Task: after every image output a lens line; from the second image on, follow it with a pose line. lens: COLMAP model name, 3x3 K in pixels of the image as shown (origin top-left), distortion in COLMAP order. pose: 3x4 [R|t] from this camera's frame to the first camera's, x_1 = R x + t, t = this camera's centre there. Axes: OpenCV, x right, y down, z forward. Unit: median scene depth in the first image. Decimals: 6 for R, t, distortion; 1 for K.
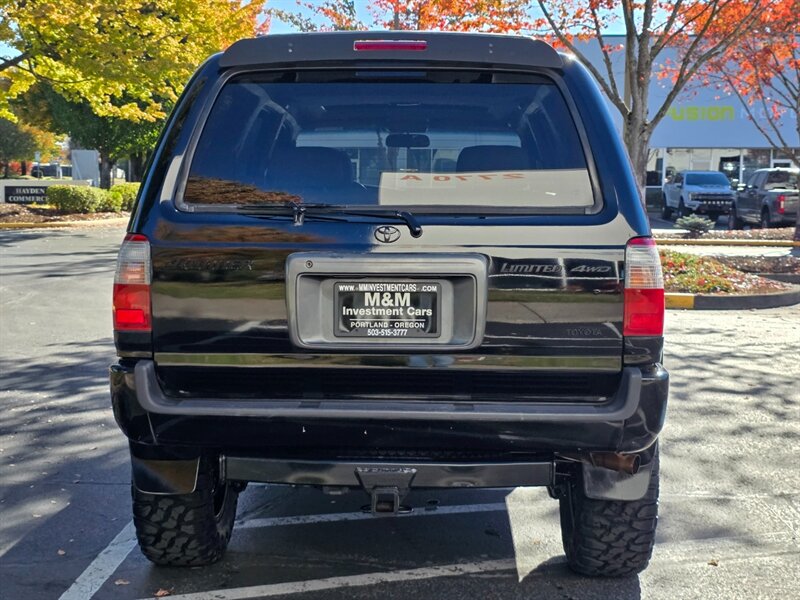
lens RADIAL K [[1248.8, 0, 395.8], [0, 1248.8, 284.0], [0, 0, 1]] dist [0.183460, -0.583219]
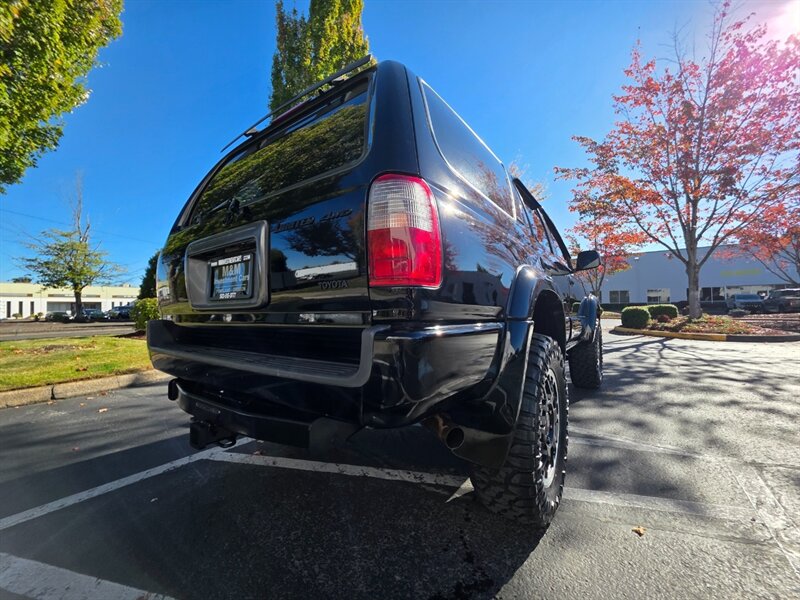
lens RADIAL K [[319.8, 0, 400.8], [0, 319.8, 296.9], [0, 0, 1]] dist [0.003754, -0.000090]
pose [[0.828698, -0.041183, -0.558178, 0.267239], [-0.024225, 0.993715, -0.109283, 0.059534], [0.559171, 0.104084, 0.822493, 0.695581]]
